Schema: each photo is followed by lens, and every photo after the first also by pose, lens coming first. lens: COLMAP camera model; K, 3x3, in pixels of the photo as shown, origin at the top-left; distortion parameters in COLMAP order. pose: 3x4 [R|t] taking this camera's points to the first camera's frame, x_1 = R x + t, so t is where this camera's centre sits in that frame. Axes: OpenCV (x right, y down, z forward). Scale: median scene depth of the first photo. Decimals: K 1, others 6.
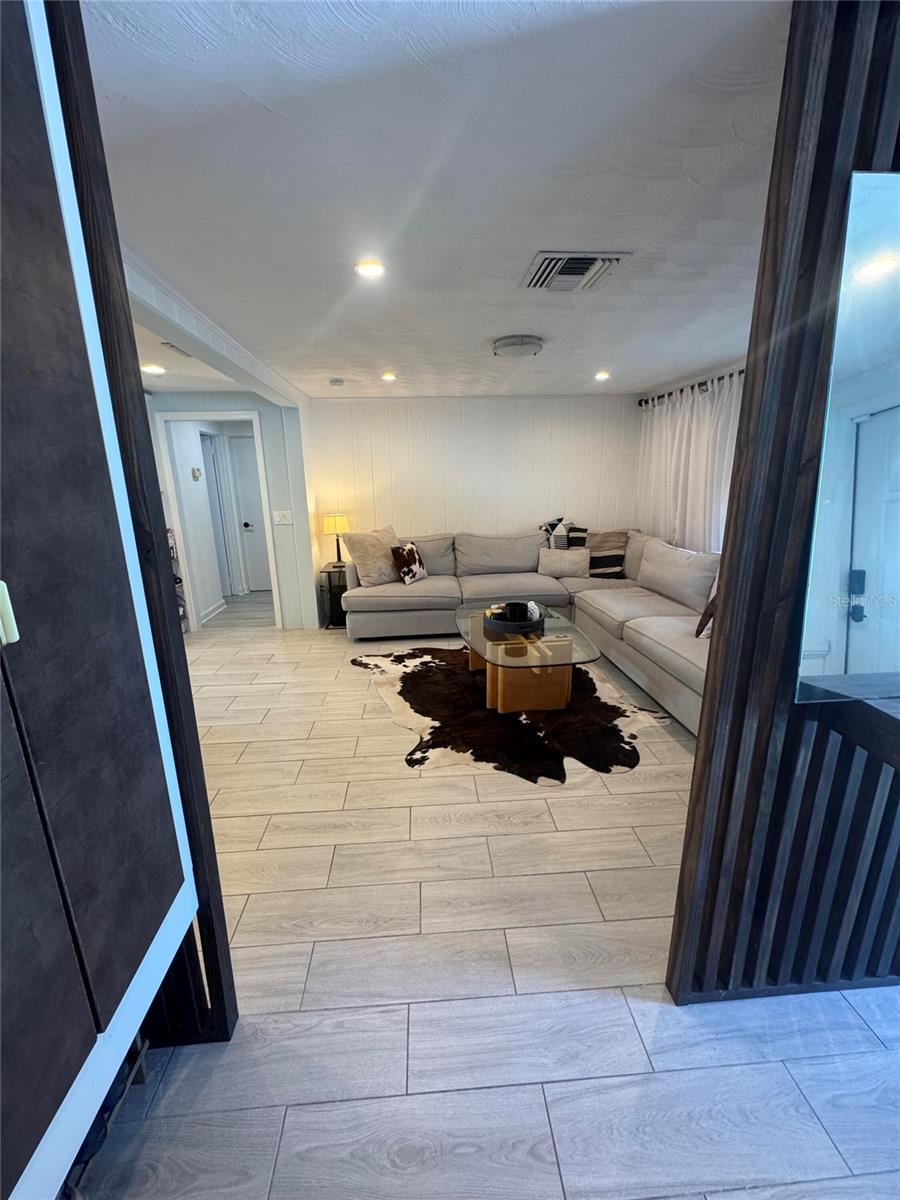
lens RADIAL K [[477.5, 0, 449.5], [0, 477.5, 598.2], [0, 0, 1]] dist [-0.002849, 0.001094]
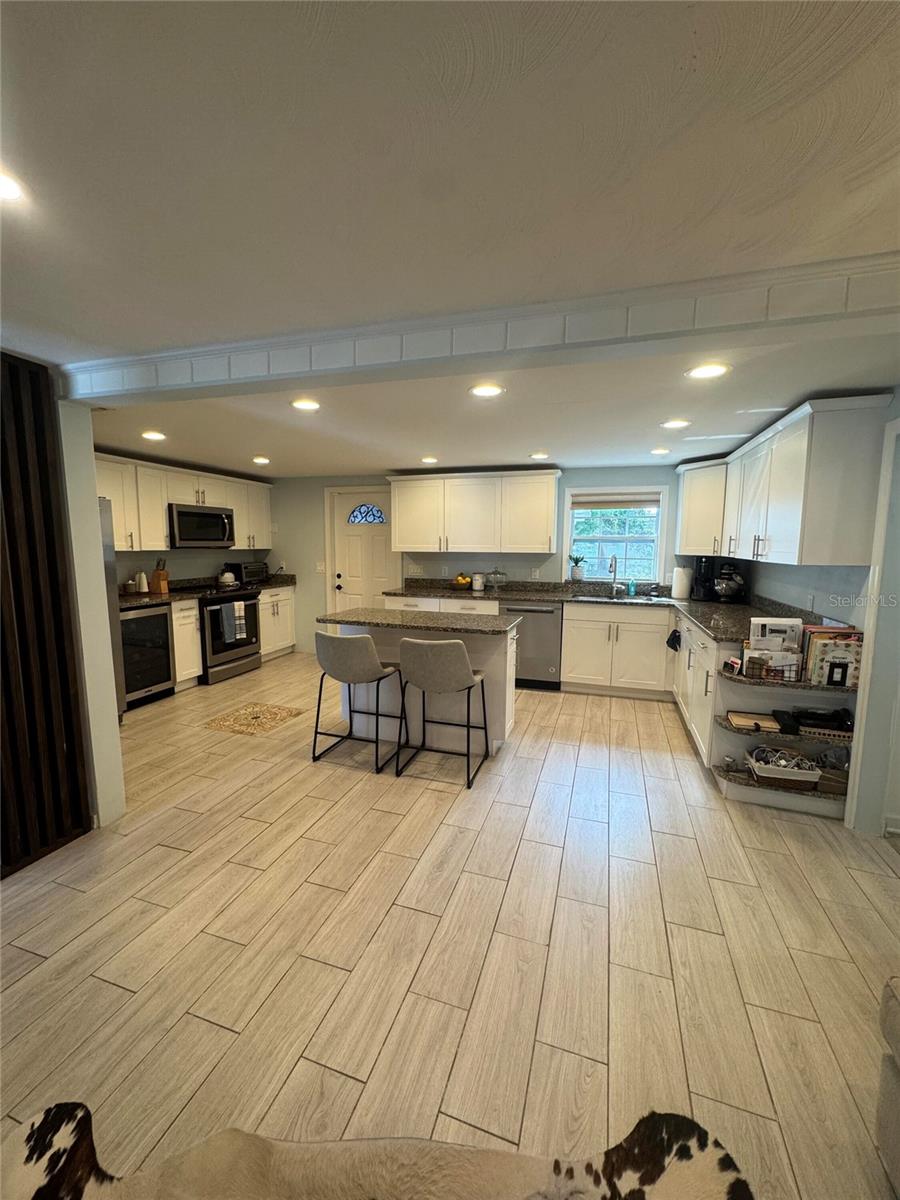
lens RADIAL K [[477.5, 0, 450.5], [0, 477.5, 599.4], [0, 0, 1]] dist [-0.002849, 0.001094]
pose [[-0.378121, 0.121205, -0.917787, 0.099878], [-0.226605, 0.949115, 0.218701, -0.229787], [0.897594, 0.290670, -0.331415, 0.881228]]
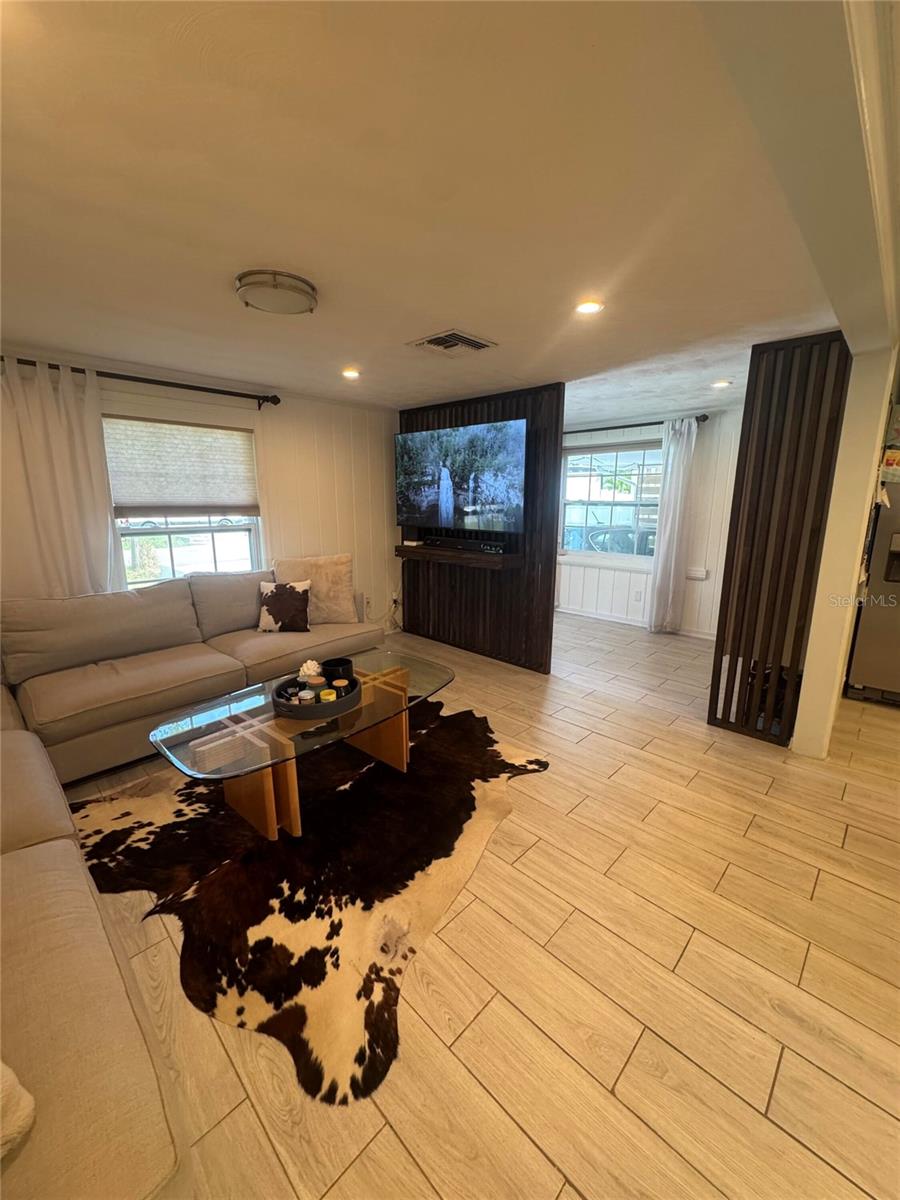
lens RADIAL K [[477.5, 0, 451.0], [0, 477.5, 597.6], [0, 0, 1]] dist [-0.002849, 0.001094]
pose [[-0.669235, -0.139131, 0.729909, -0.421086], [0.186736, 0.919296, 0.346444, -0.251866], [-0.719204, 0.368153, -0.589244, 1.046574]]
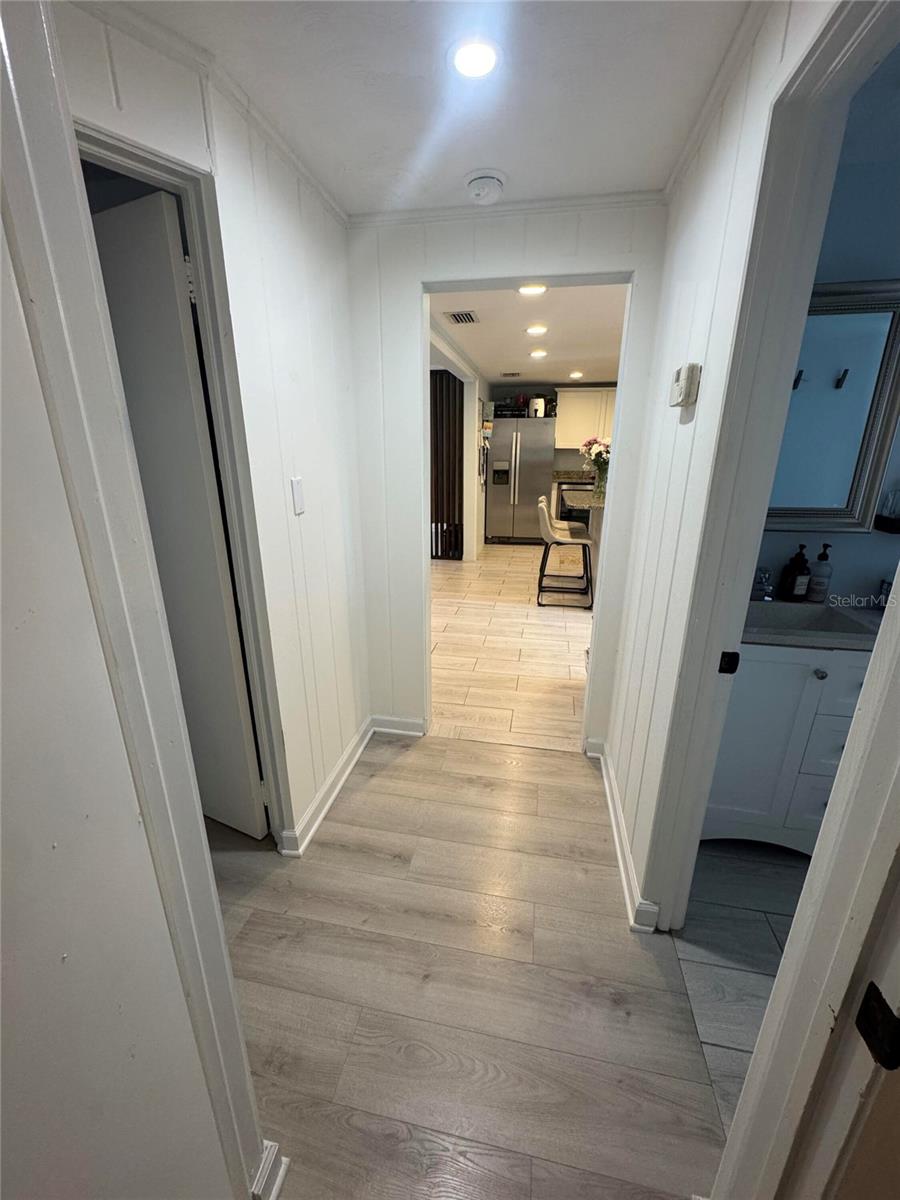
lens RADIAL K [[477.5, 0, 453.9], [0, 477.5, 596.6], [0, 0, 1]] dist [-0.002849, 0.001094]
pose [[-0.966769, -0.058039, 0.248976, -0.645925], [0.080105, 0.856075, 0.510607, -0.412280], [-0.242778, 0.513583, -0.822977, 1.723846]]
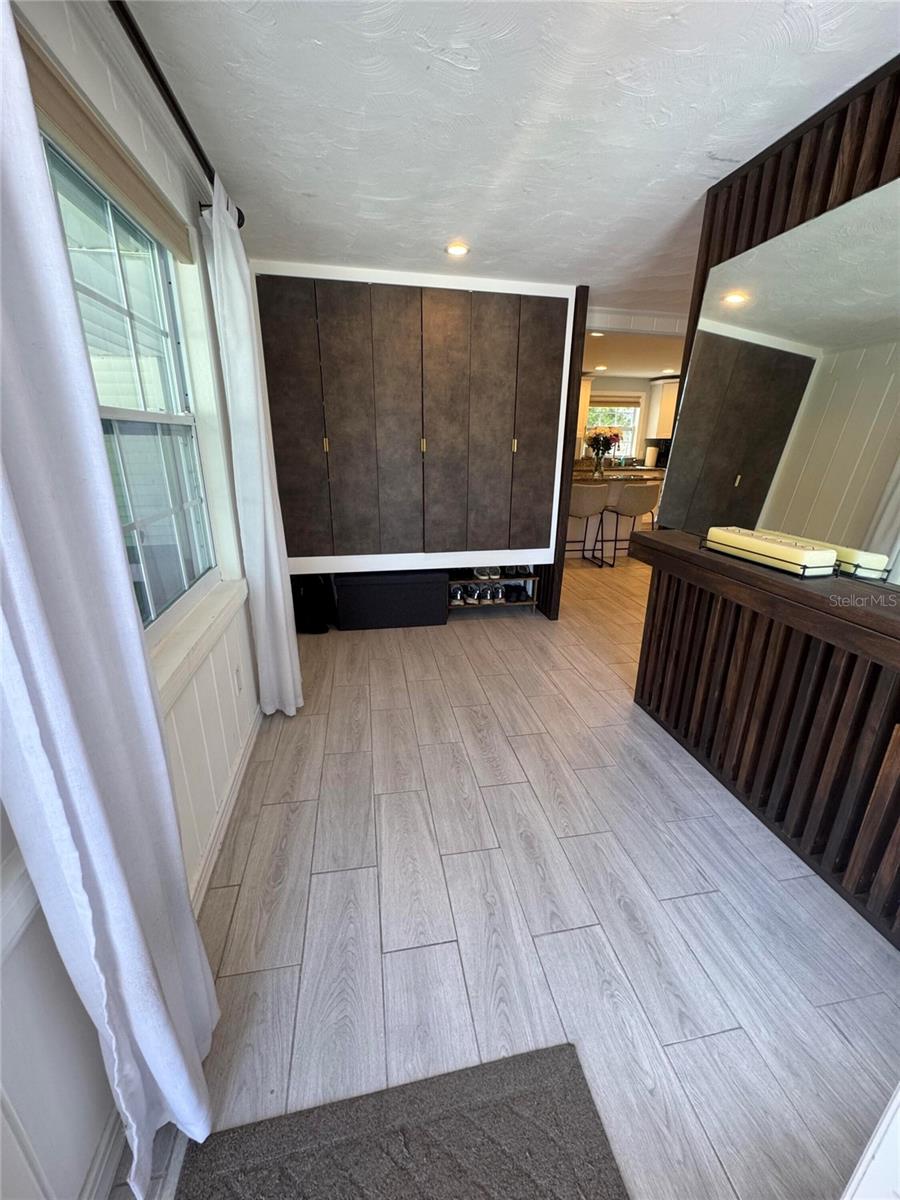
lens RADIAL K [[477.5, 0, 450.2], [0, 477.5, 596.2], [0, 0, 1]] dist [-0.002849, 0.001094]
pose [[0.110019, 0.324949, -0.939310, 0.709717], [-0.251889, 0.923311, 0.289911, 0.032927], [0.961482, 0.204706, 0.183433, -0.050885]]
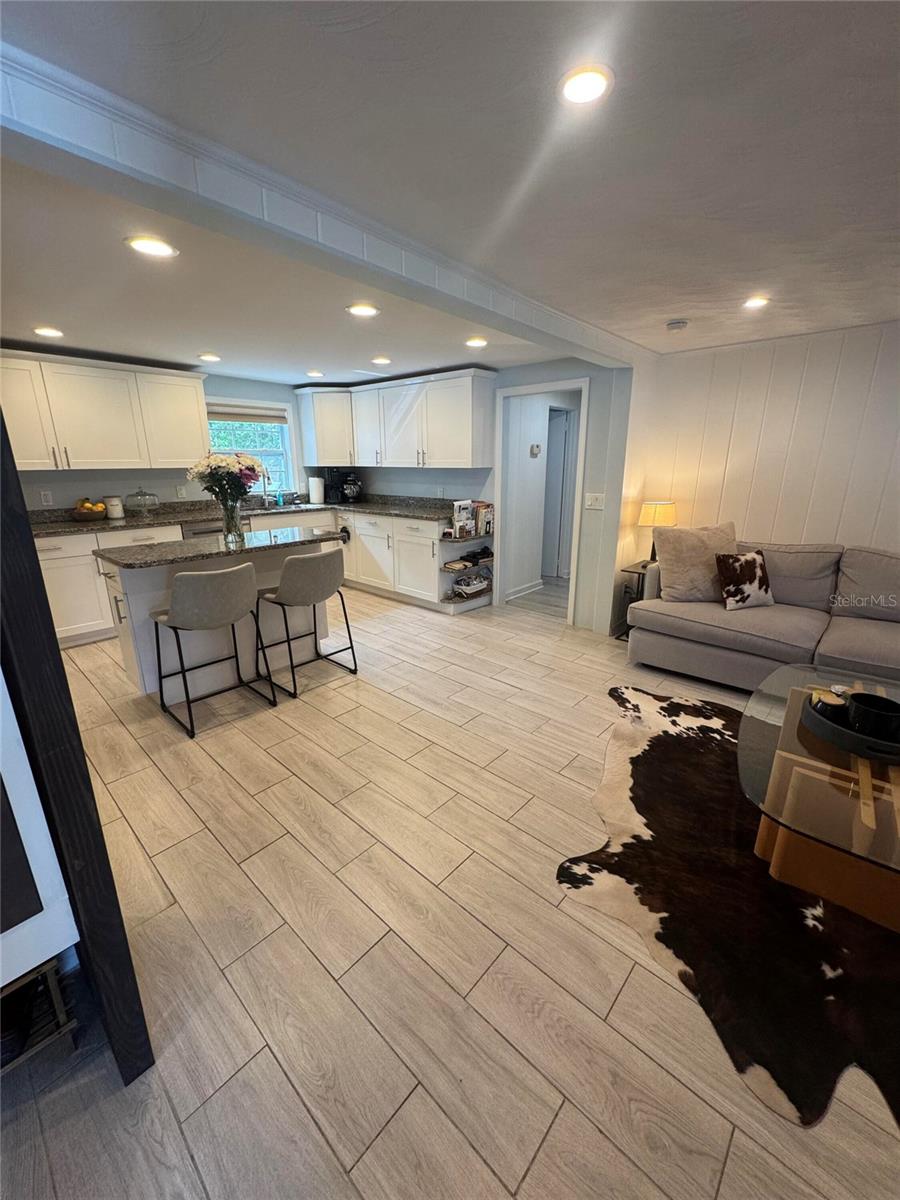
lens RADIAL K [[477.5, 0, 449.0], [0, 477.5, 599.6], [0, 0, 1]] dist [-0.002849, 0.001094]
pose [[0.691929, 0.214445, -0.689383, 0.124290], [-0.183532, 0.975746, 0.119314, -0.059306], [0.698248, 0.043967, 0.714504, 0.243573]]
